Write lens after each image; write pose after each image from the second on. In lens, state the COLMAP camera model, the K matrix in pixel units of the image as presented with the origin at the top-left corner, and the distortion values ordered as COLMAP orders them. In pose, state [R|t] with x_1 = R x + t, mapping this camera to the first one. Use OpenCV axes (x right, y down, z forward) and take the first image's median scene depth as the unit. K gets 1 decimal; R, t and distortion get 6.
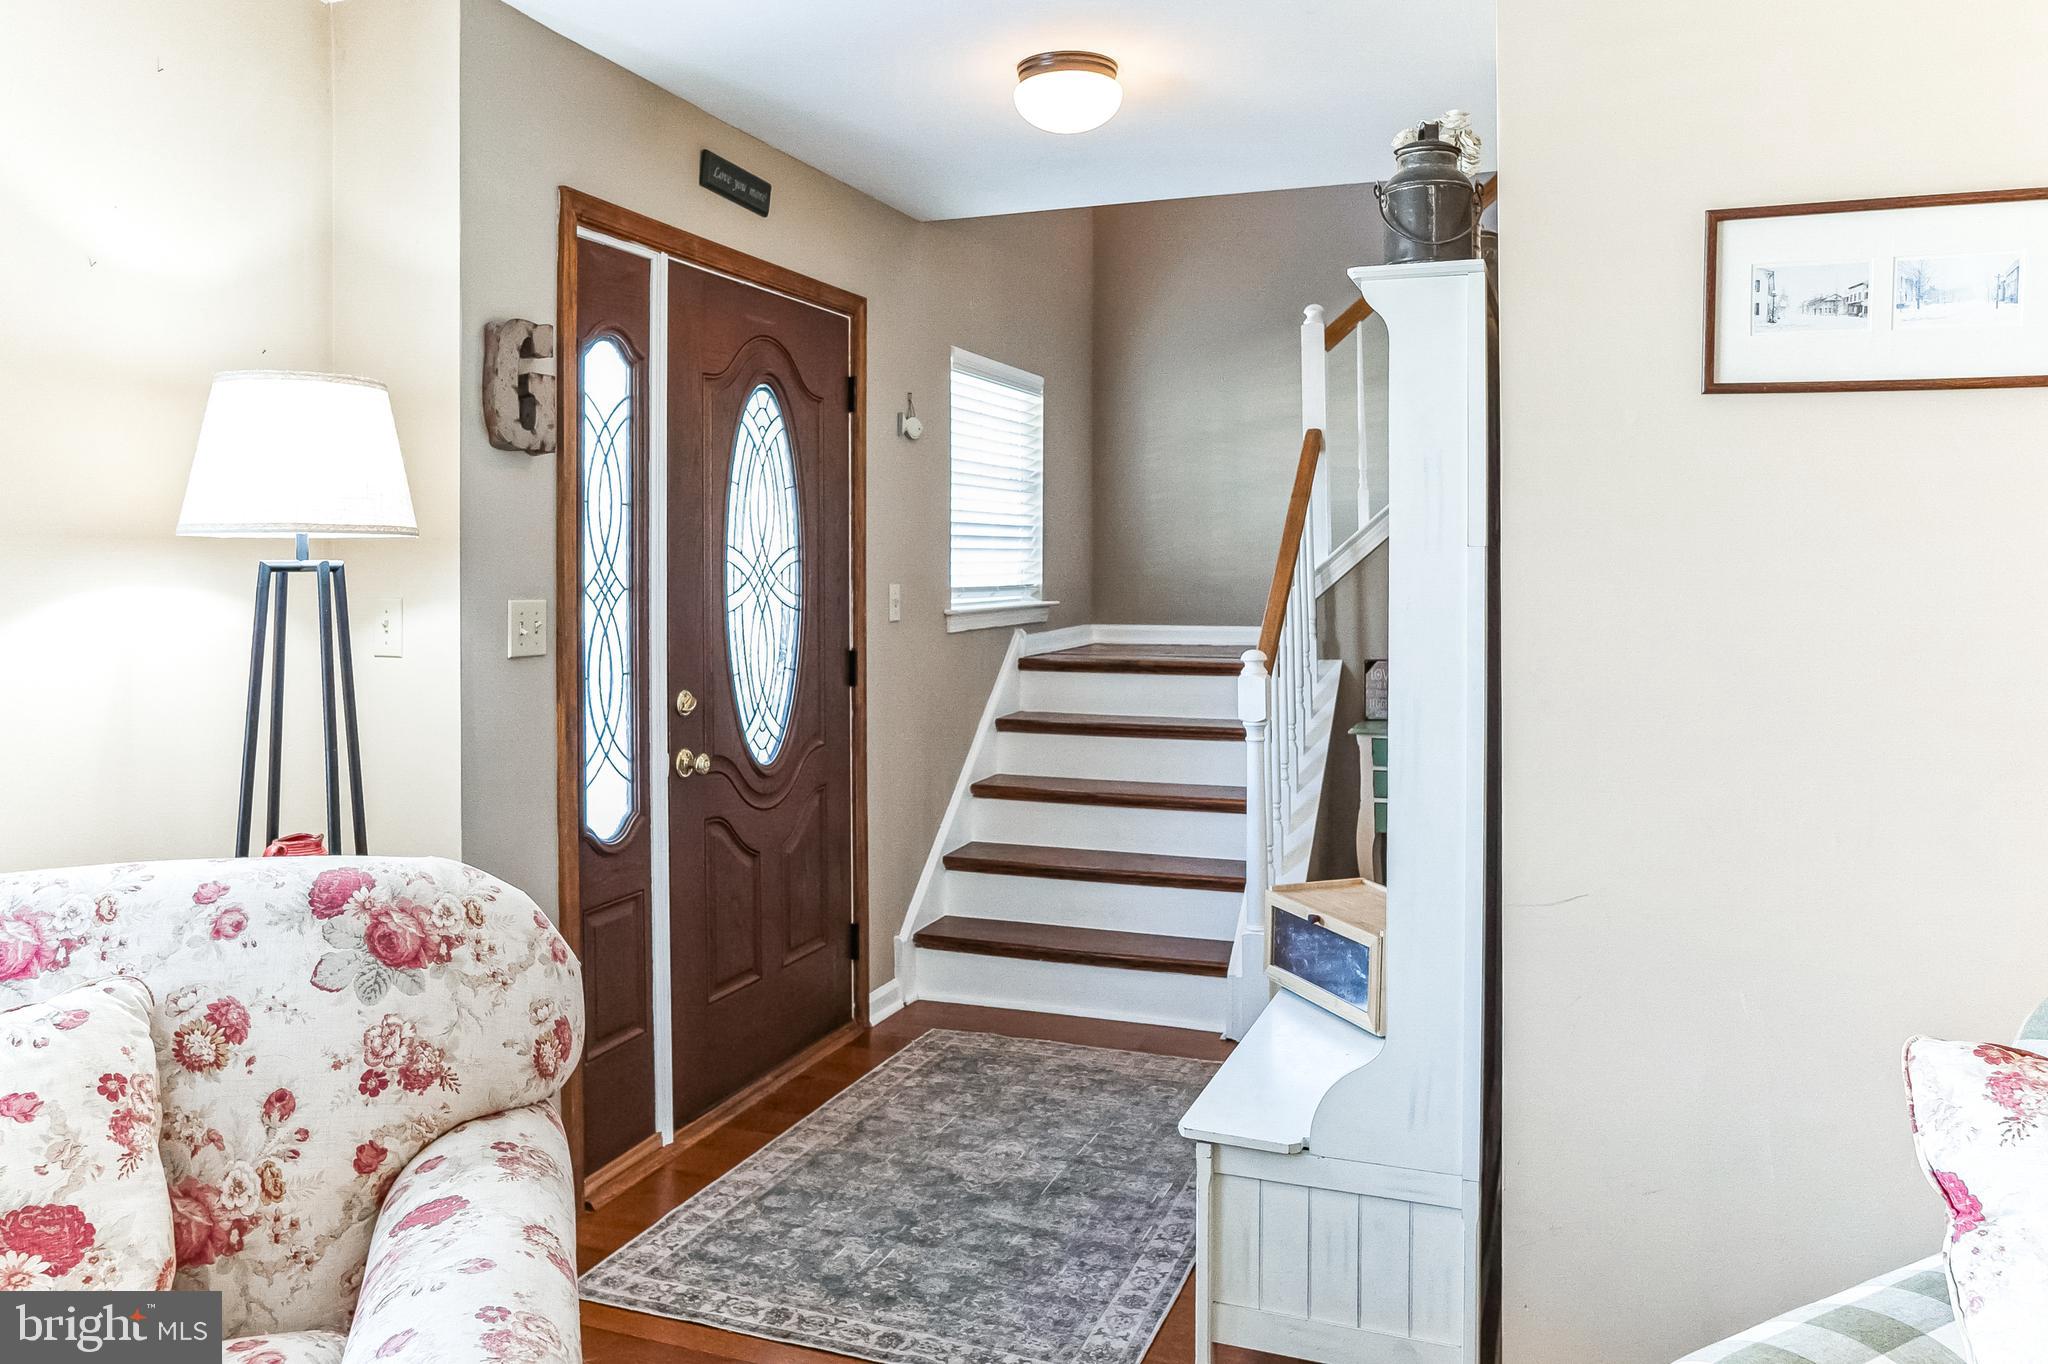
lens RADIAL K [[1462.4, 0, 1022.0], [0, 1462.4, 552.3], [0, 0, 1]] dist [-0.072283, 0.068250]
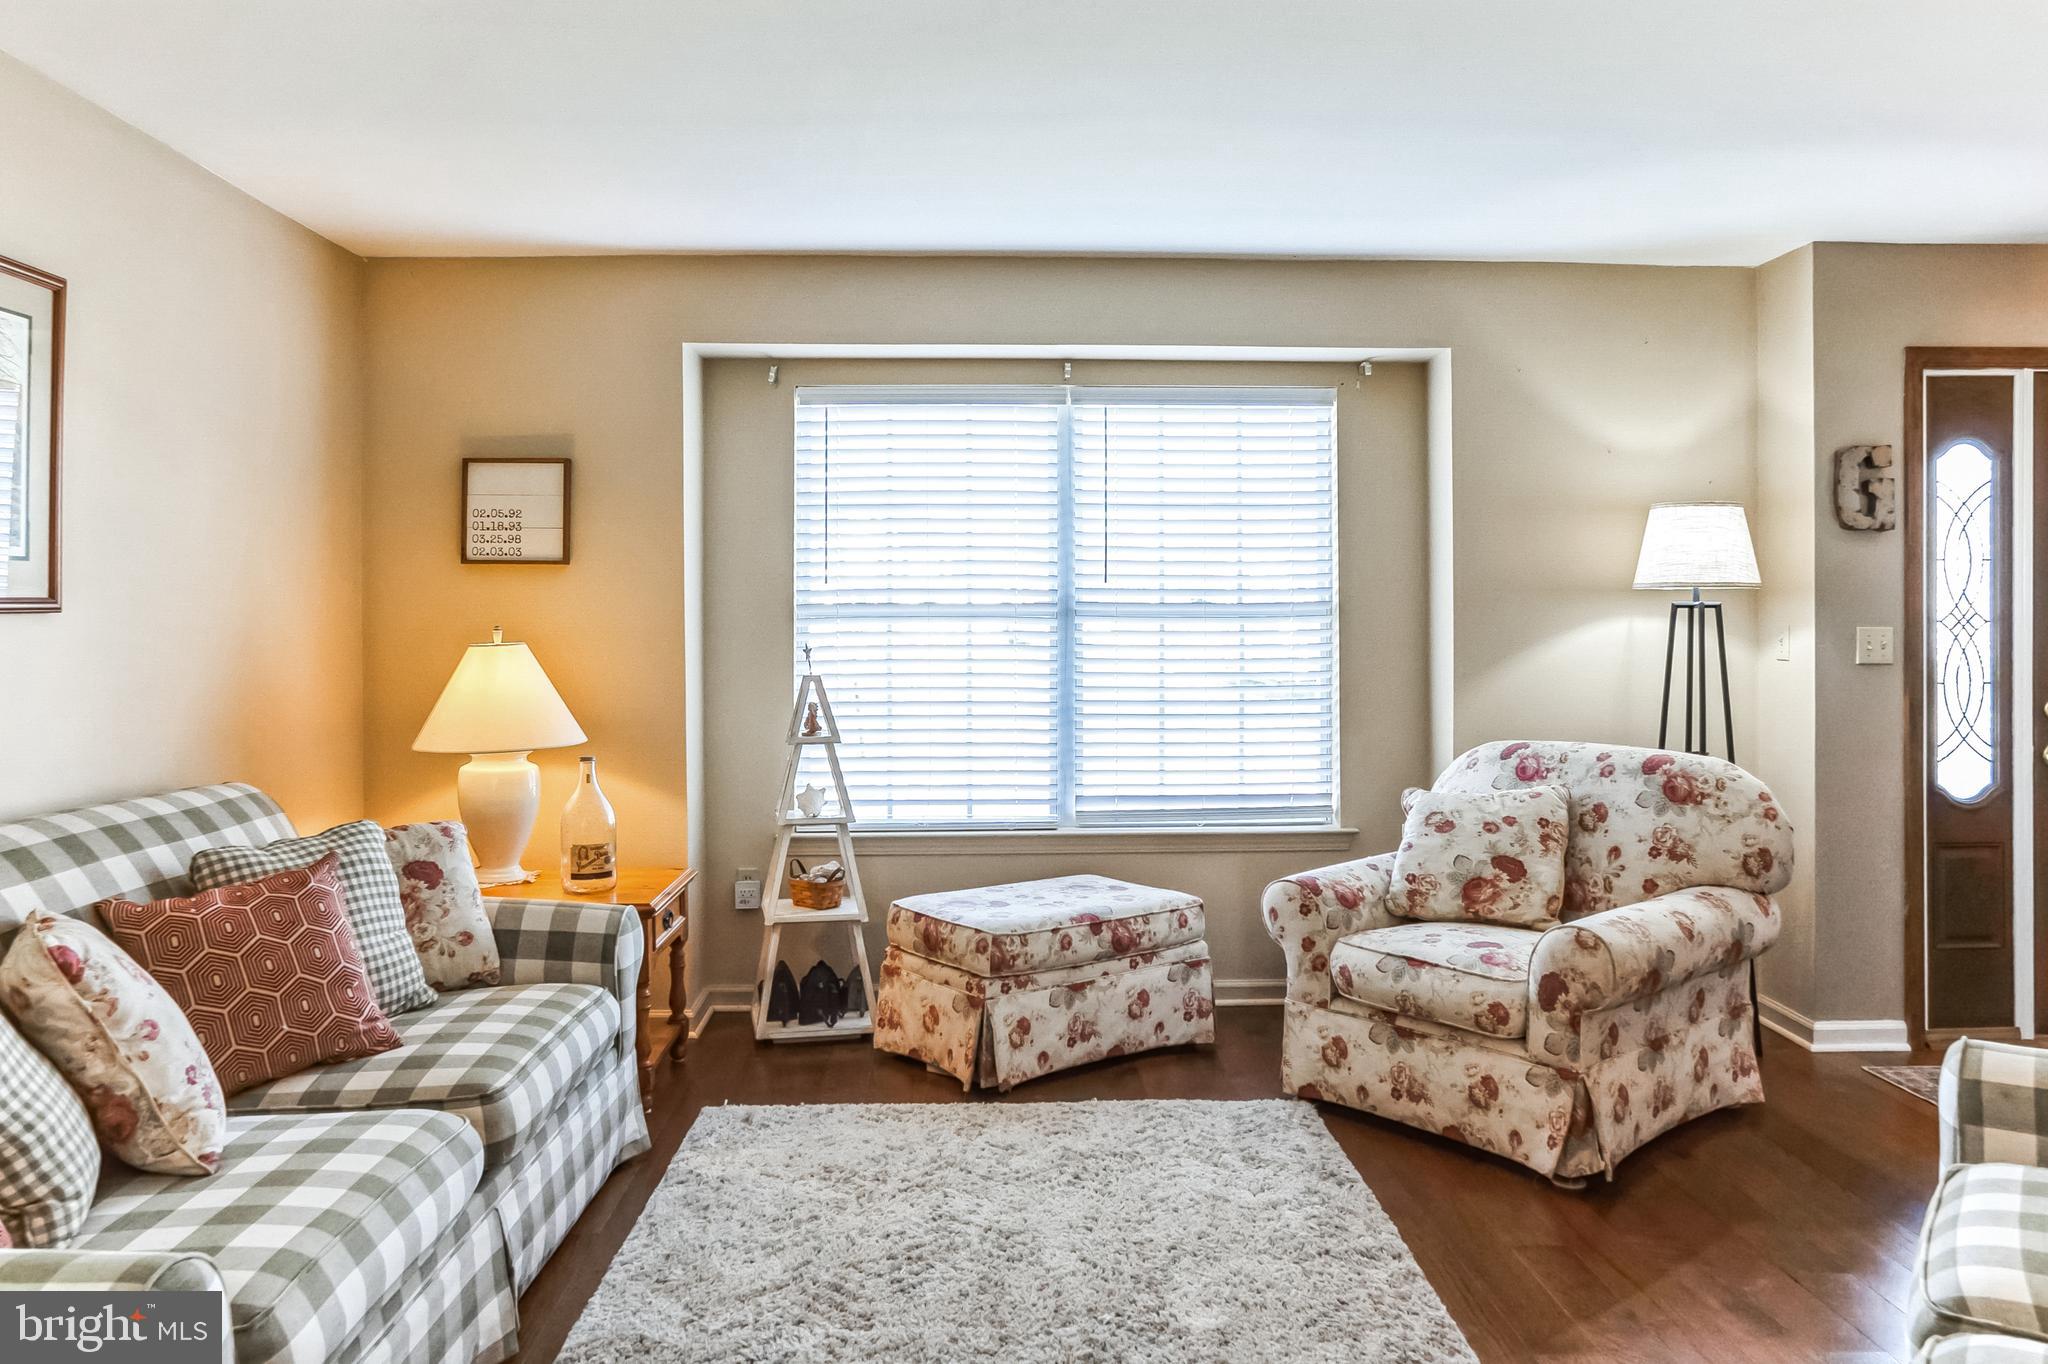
lens RADIAL K [[1481.1, 0, 1029.3], [0, 1481.1, 618.0], [0, 0, 1]] dist [-0.135215, 0.206869]
pose [[0.387566, 0.007034, -0.921815, 1.058648], [0.008945, 0.999895, 0.011390, -0.002807], [0.921798, -0.012660, 0.387463, -0.604196]]
